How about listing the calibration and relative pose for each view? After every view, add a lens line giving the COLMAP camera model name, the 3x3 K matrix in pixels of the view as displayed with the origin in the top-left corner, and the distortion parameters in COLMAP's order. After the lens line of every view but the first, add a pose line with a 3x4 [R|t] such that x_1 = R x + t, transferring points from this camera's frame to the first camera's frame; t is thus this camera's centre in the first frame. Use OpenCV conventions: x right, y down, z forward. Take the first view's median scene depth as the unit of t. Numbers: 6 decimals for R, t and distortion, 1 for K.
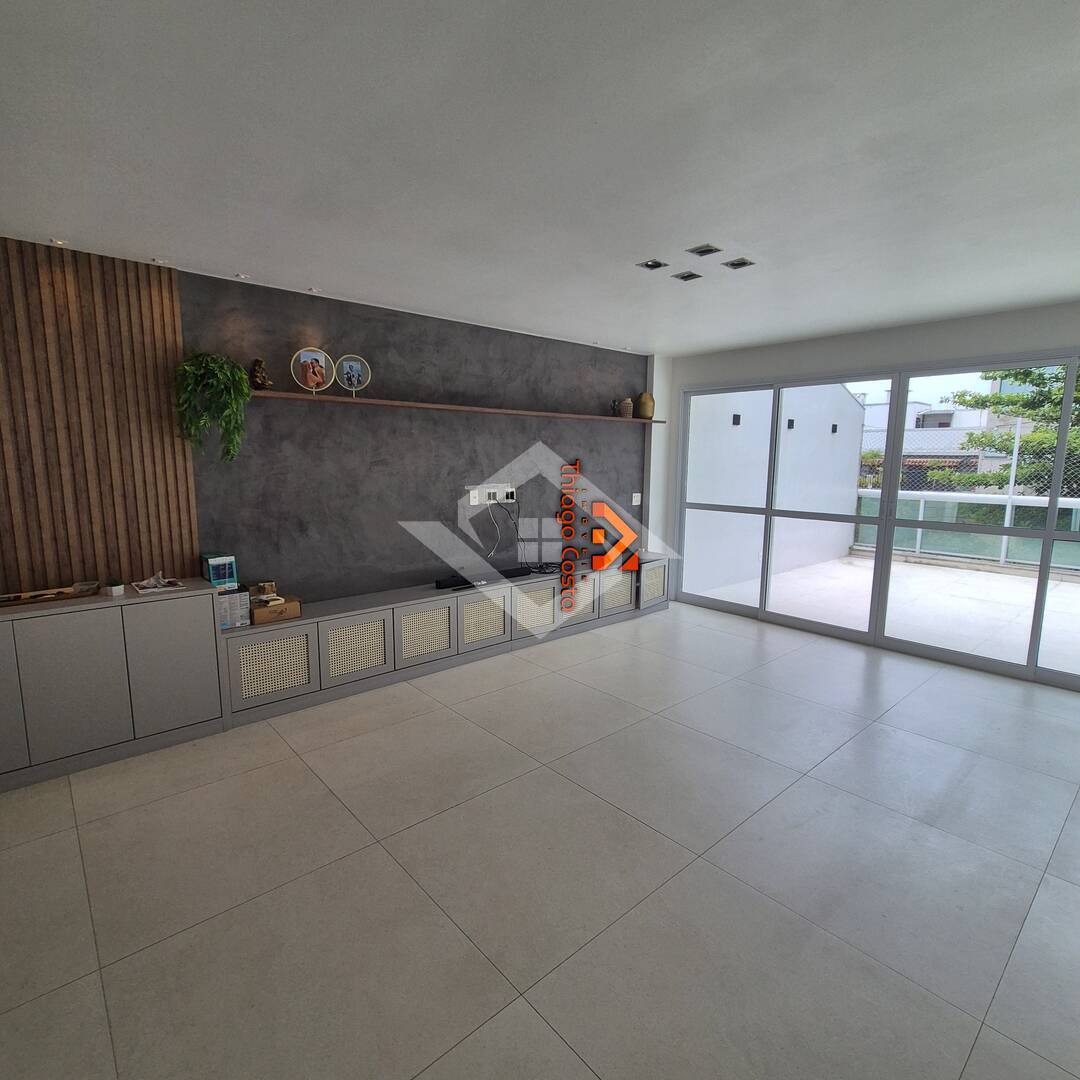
lens RADIAL K [[590.6, 0, 536.6], [0, 590.6, 542.0], [0, 0, 1]] dist [0.015097, -0.000738]
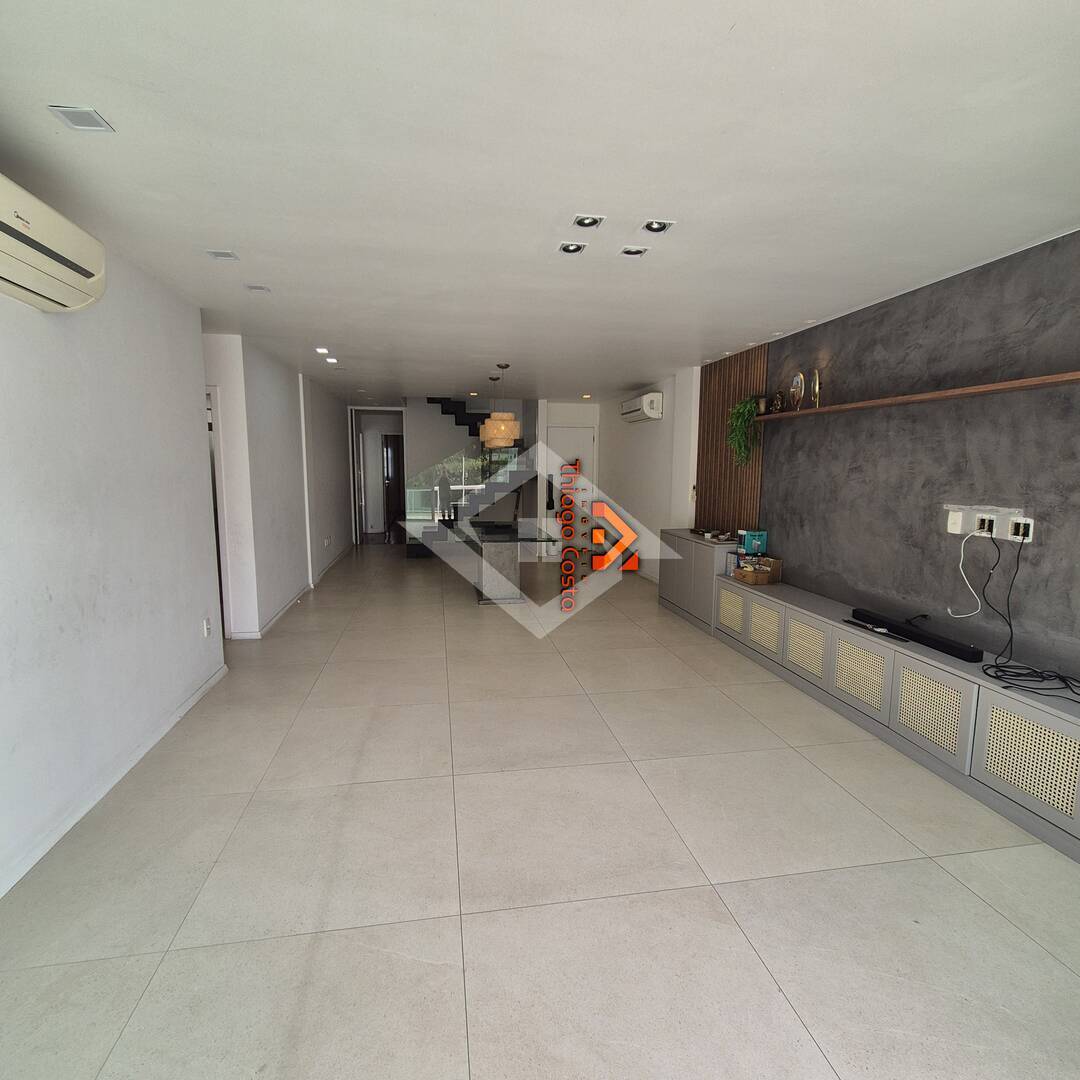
lens RADIAL K [[590.6, 0, 536.6], [0, 590.6, 542.0], [0, 0, 1]] dist [0.015097, -0.000738]
pose [[-0.518725, 0.105163, -0.848449, 0.804444], [-0.131574, 0.970763, 0.200765, -0.141156], [0.844756, 0.215776, -0.489723, 1.030086]]
